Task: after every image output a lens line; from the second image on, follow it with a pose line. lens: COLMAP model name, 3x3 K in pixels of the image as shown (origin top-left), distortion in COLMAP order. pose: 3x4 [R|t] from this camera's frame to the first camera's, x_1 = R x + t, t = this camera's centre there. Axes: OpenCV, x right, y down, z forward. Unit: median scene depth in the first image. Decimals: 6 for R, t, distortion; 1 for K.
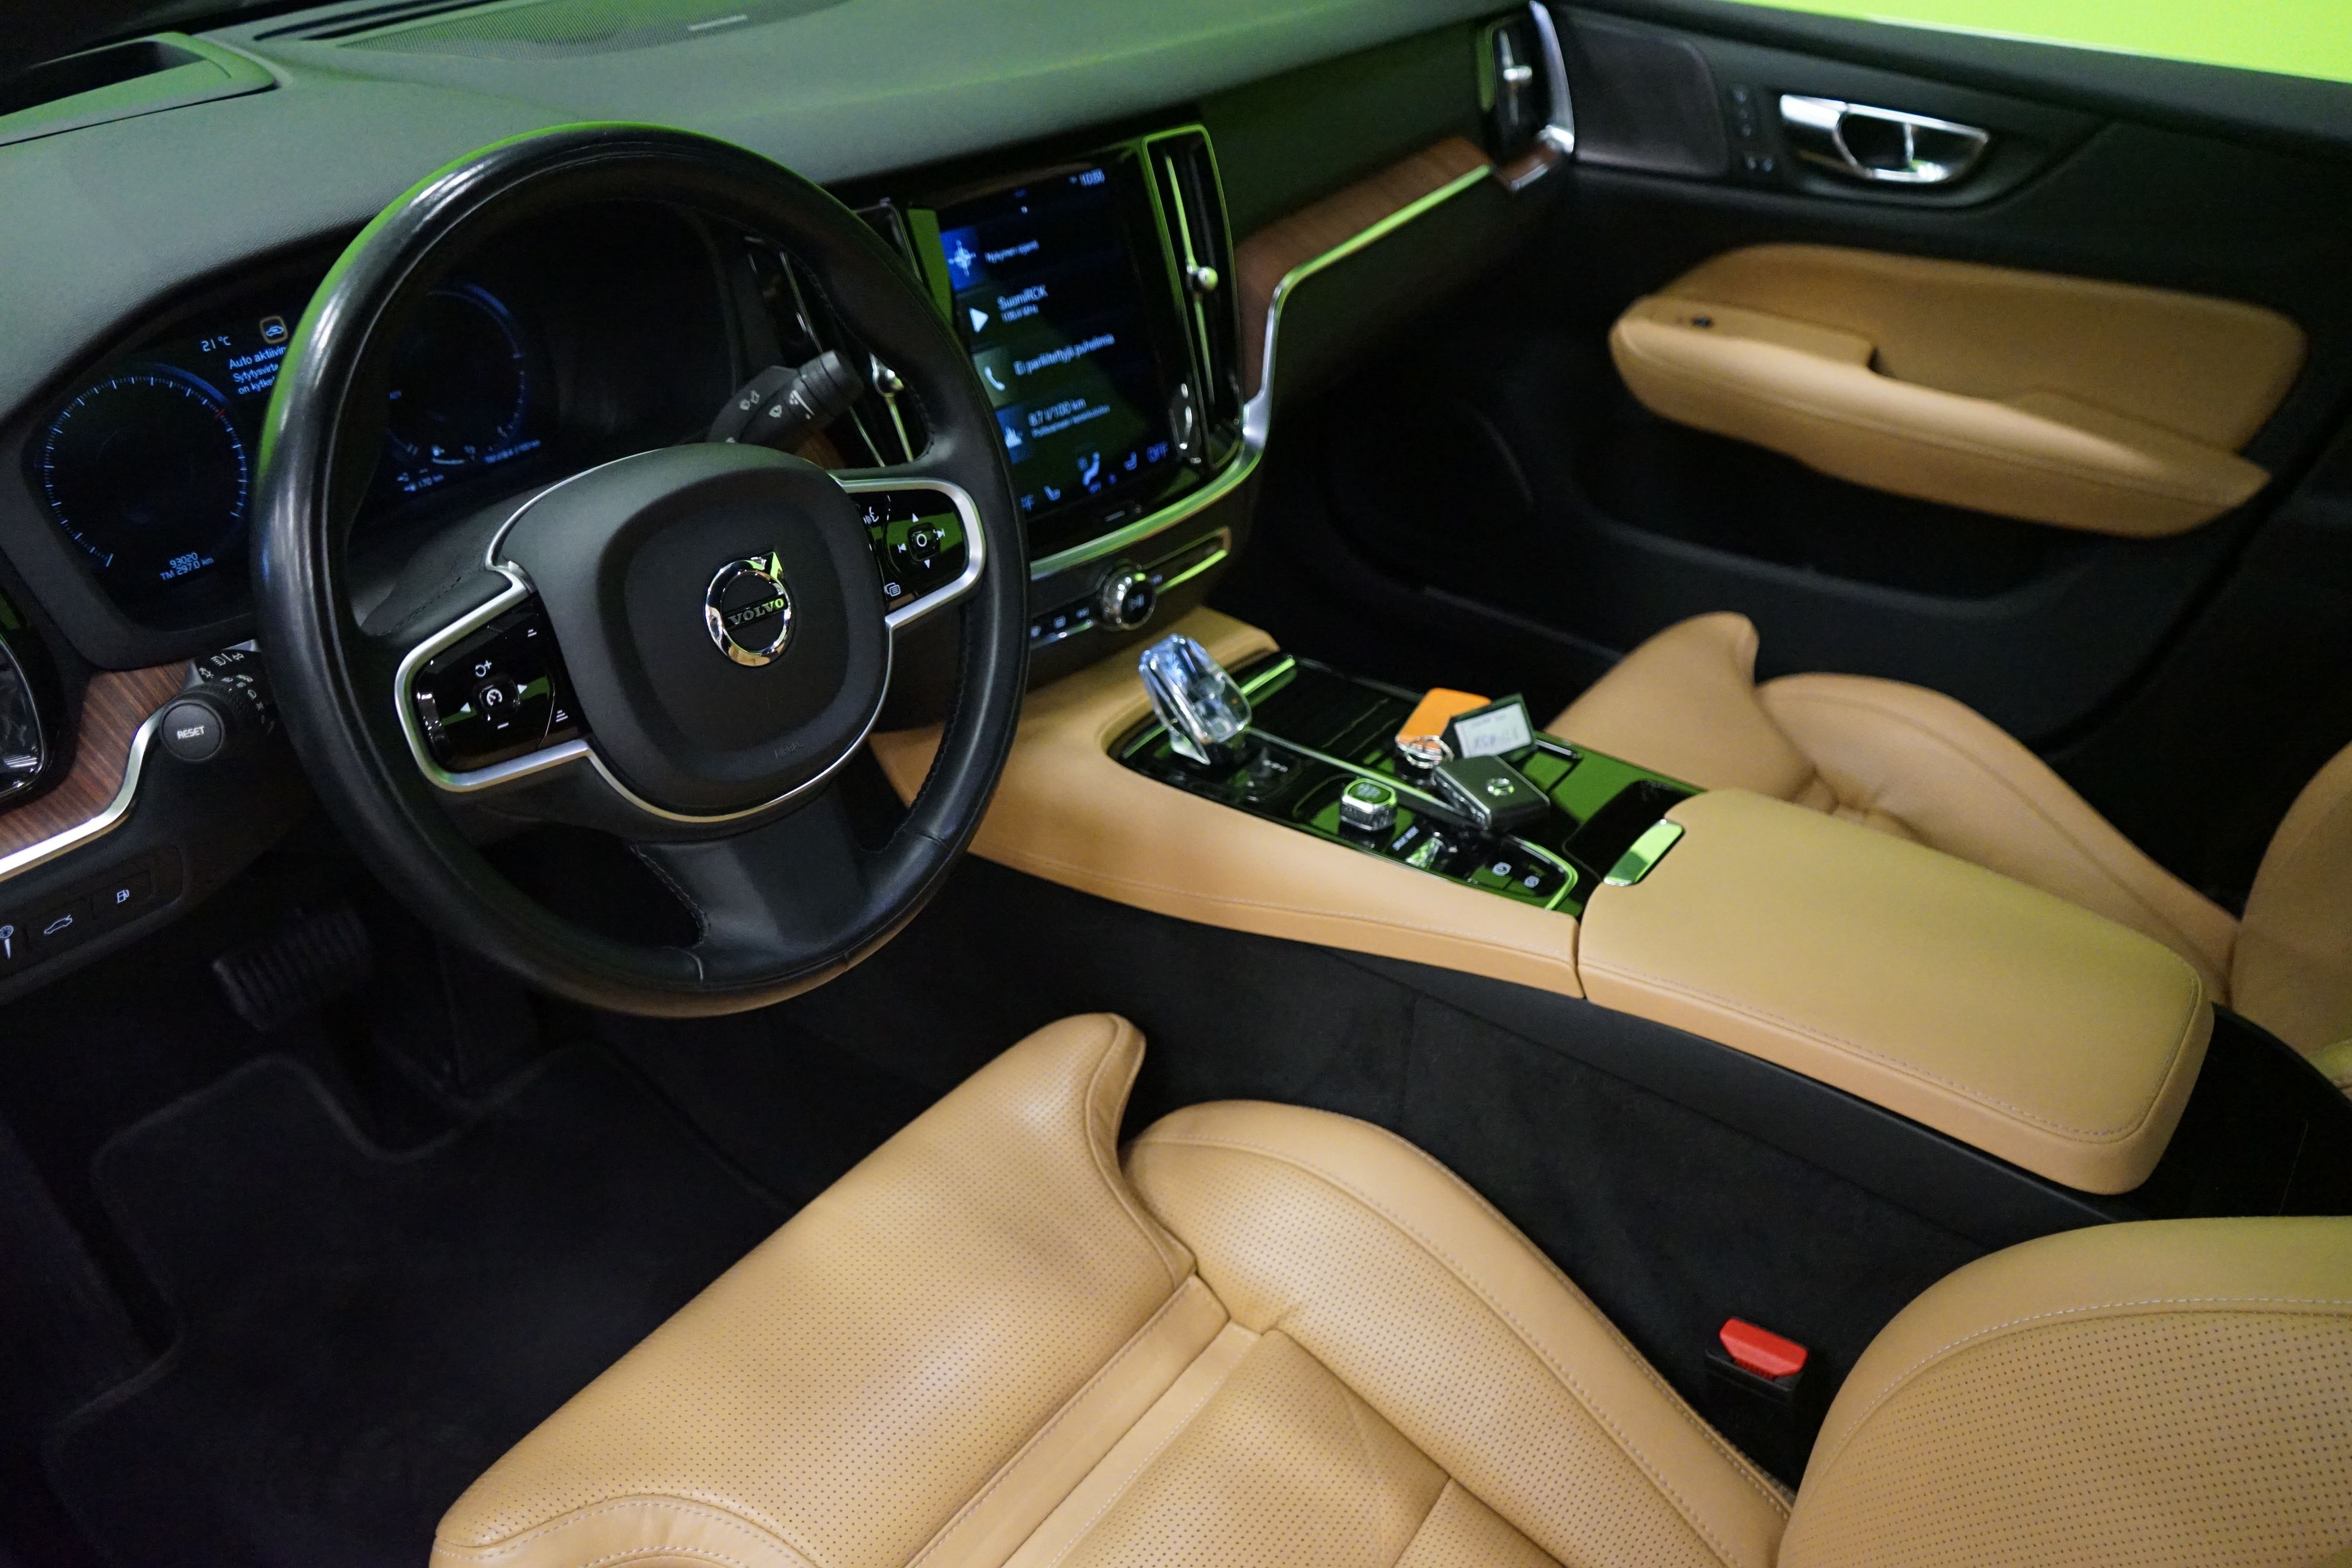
lens RADIAL K [[1909.0, 0, 1190.8], [0, 1909.0, 783.6], [0, 0, 1]] dist [0.000781, 0.019292]
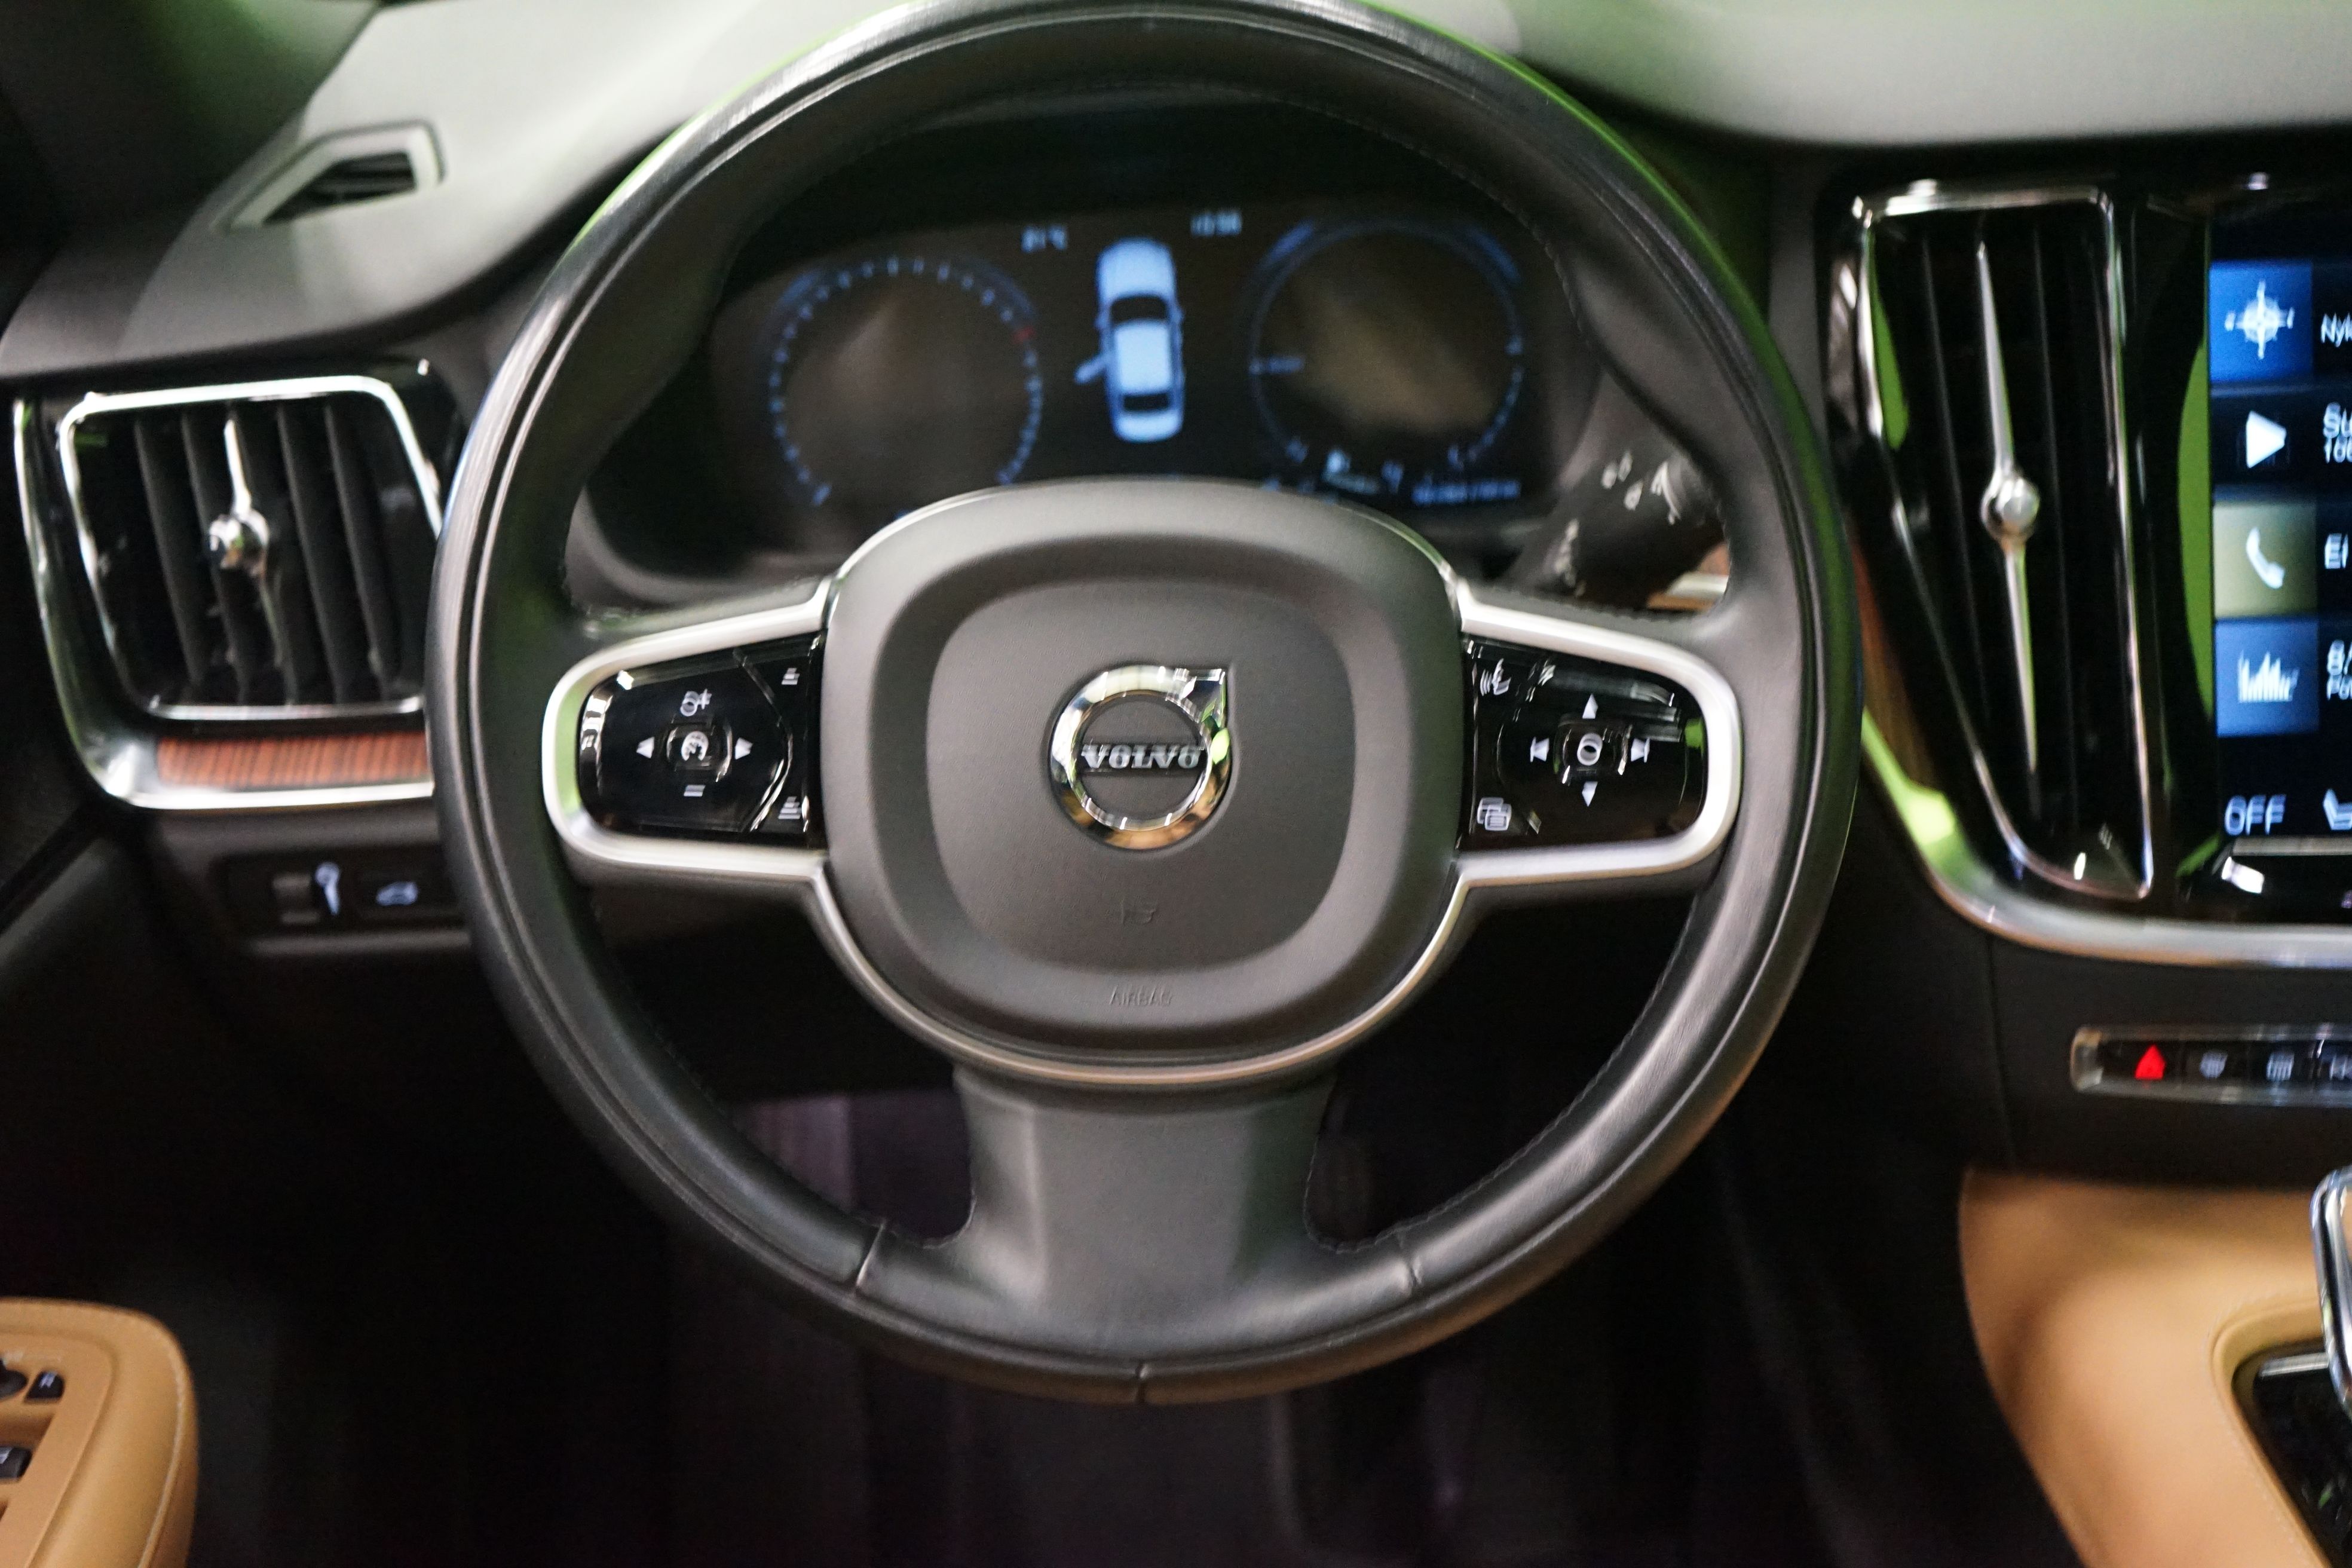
lens RADIAL K [[3369.4, 0, 1188.0], [0, 3369.4, 787.3], [0, 0, 1]] dist [-0.011108, 0.000000]
pose [[0.595646, 0.262712, -0.759070, 0.414532], [-0.352871, 0.934514, 0.046533, -0.096289], [0.721587, 0.240137, 0.649343, 0.231674]]
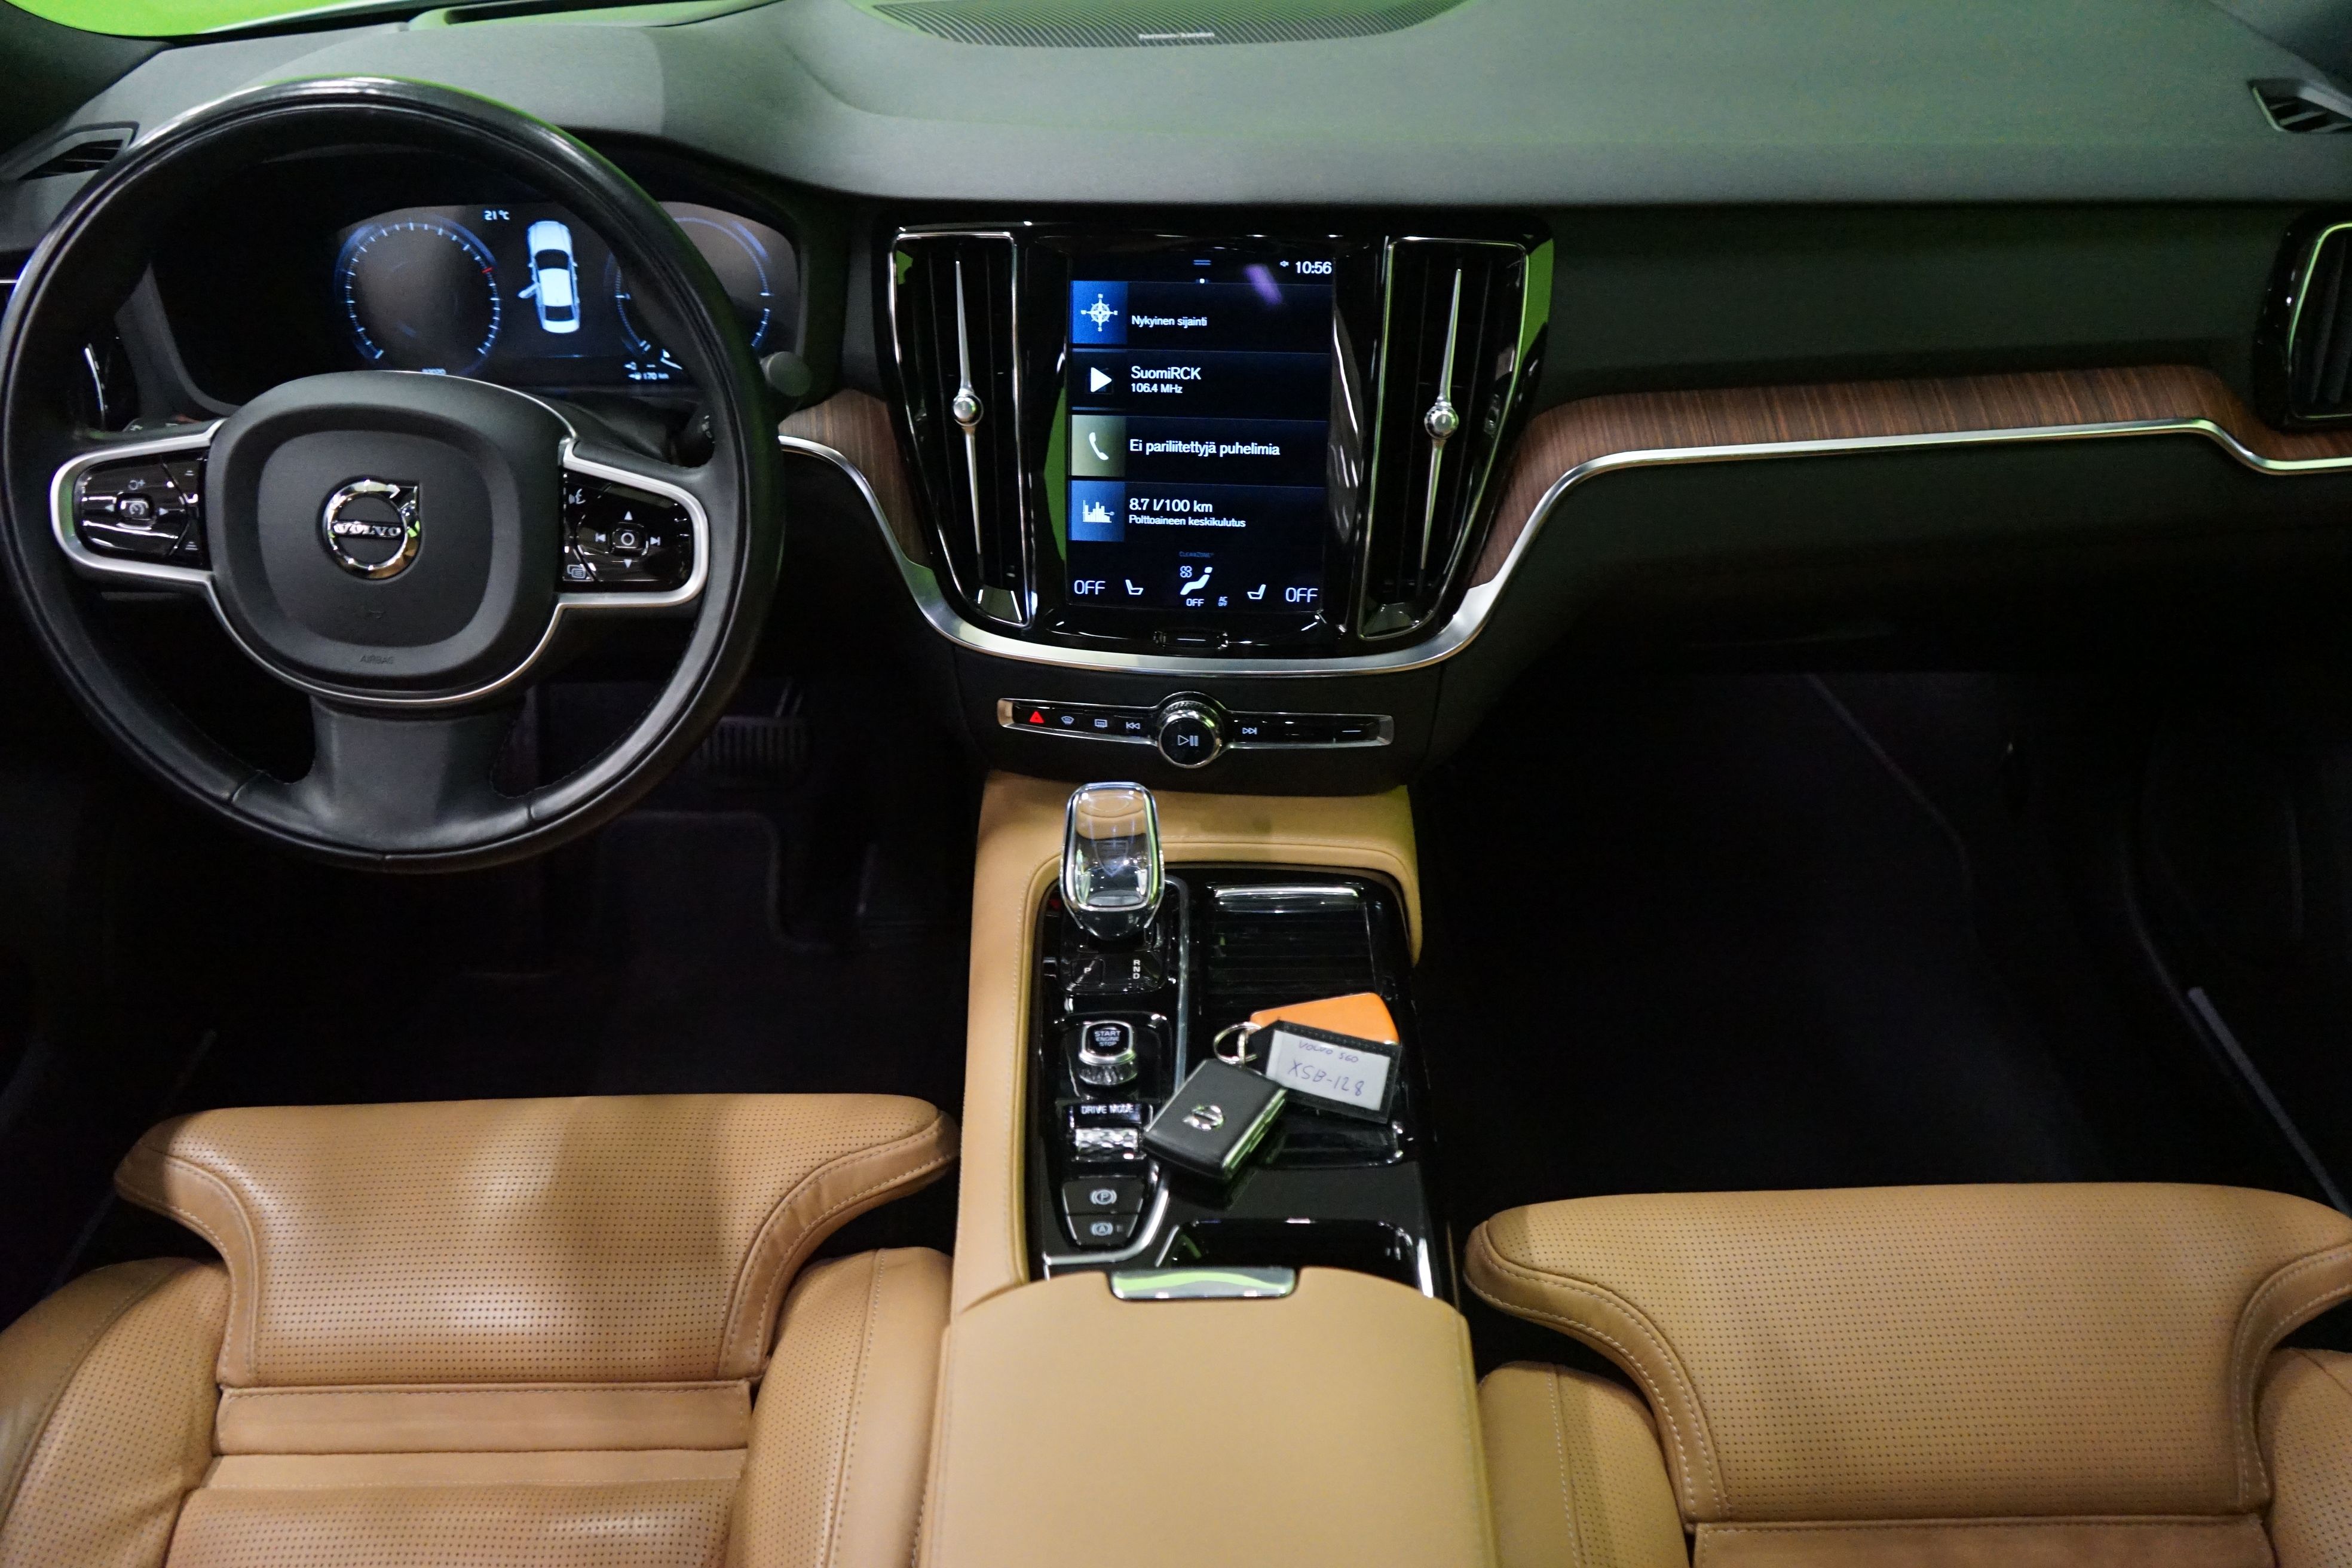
lens RADIAL K [[1909.0, 0, 1163.4], [0, 1909.0, 767.9], [0, 0, 1]] dist [0.000781, 0.019292]
pose [[0.591846, 0.404150, -0.697410, 0.611684], [-0.407246, 0.896595, 0.173976, -0.244260], [0.695608, 0.181050, 0.695234, 0.410338]]
